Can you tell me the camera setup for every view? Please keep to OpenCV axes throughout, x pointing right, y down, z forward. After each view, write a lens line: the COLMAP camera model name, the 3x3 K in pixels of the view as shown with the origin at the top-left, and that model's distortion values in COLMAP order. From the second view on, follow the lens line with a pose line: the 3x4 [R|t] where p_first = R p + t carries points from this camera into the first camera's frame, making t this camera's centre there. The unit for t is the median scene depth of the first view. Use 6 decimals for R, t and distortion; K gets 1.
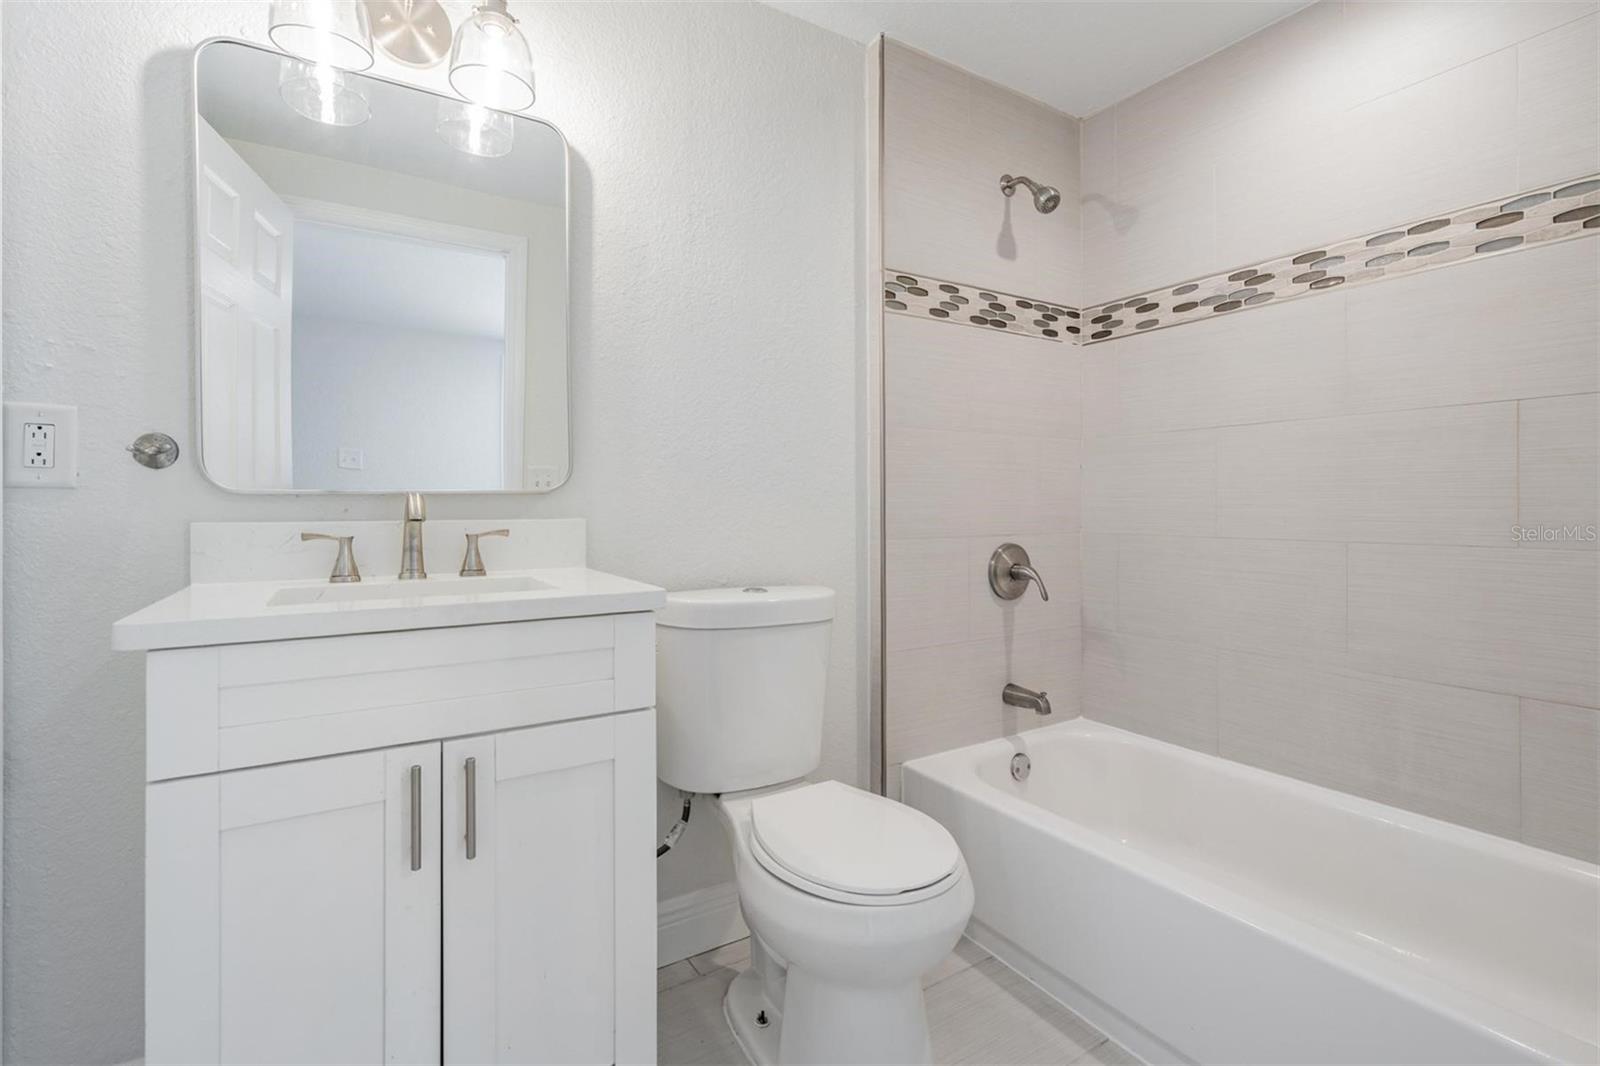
lens RADIAL K [[715.0, 0, 808.0], [0, 715.0, 521.8], [0, 0, 1]] dist [0.005986, -0.002318]
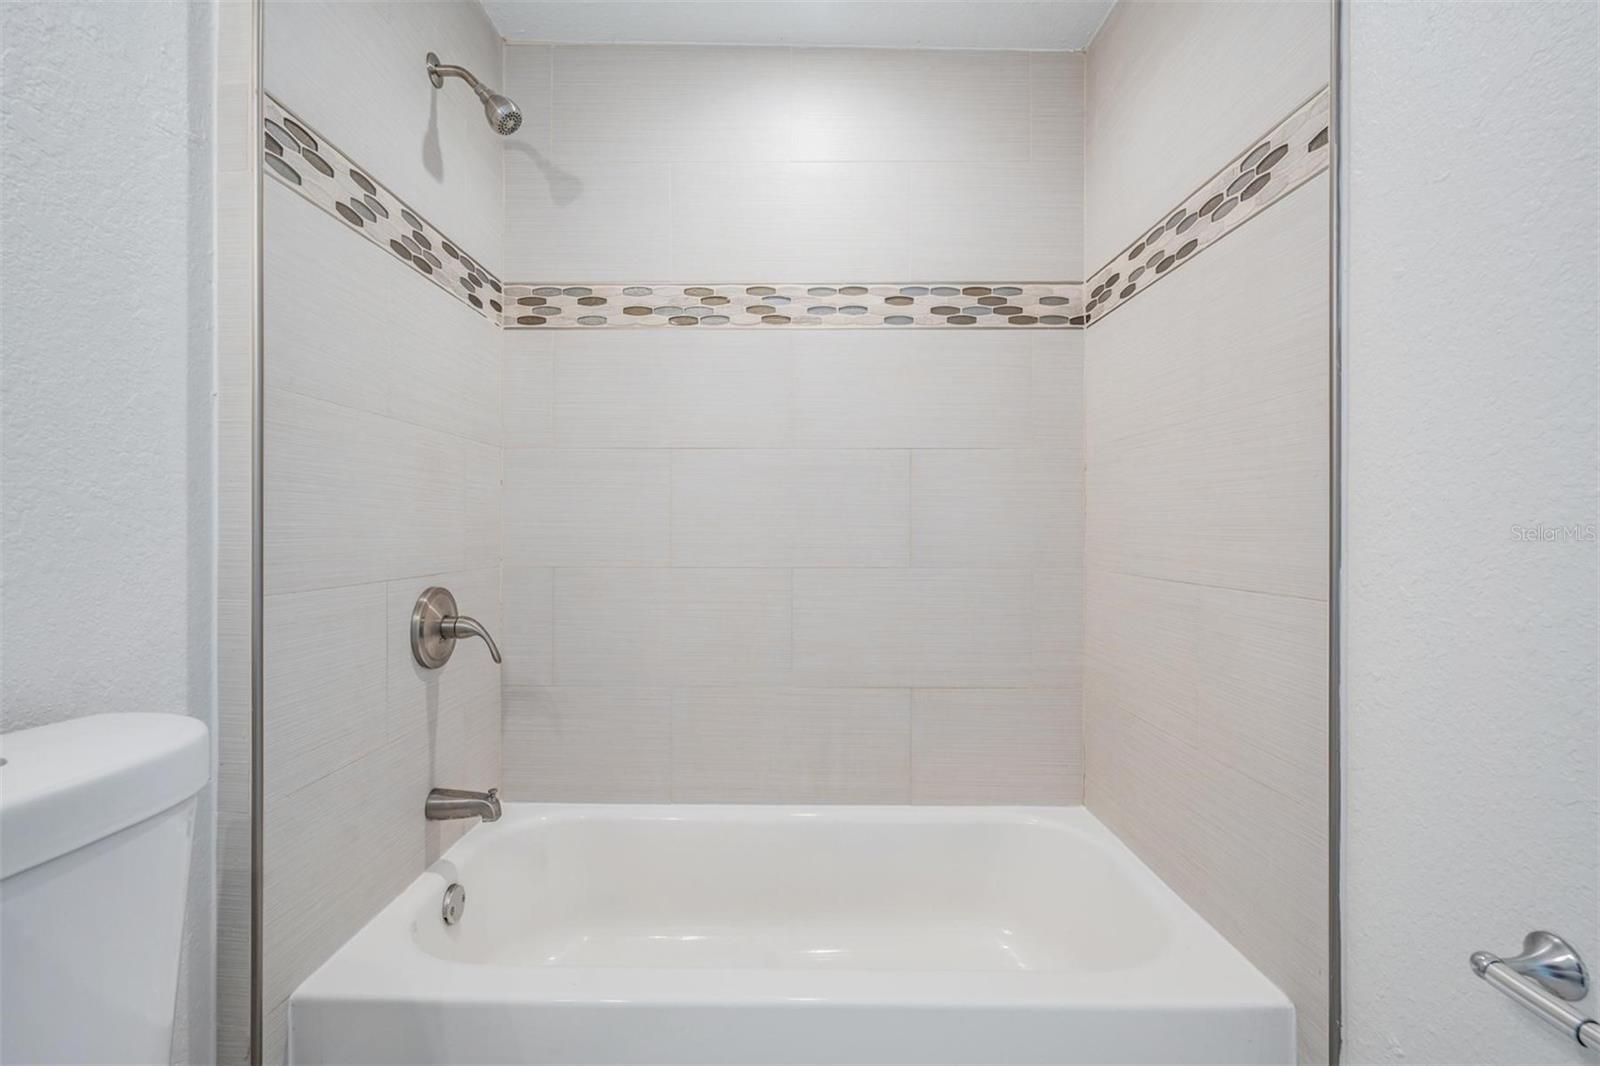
lens RADIAL K [[715.0, 0, 788.1], [0, 715.0, 532.2], [0, 0, 1]] dist [0.005986, -0.002318]
pose [[0.557393, -0.000299, 0.830249, -0.108422], [0.014163, 0.999858, -0.009148, -0.011965], [-0.830128, 0.016857, 0.557318, 0.342155]]
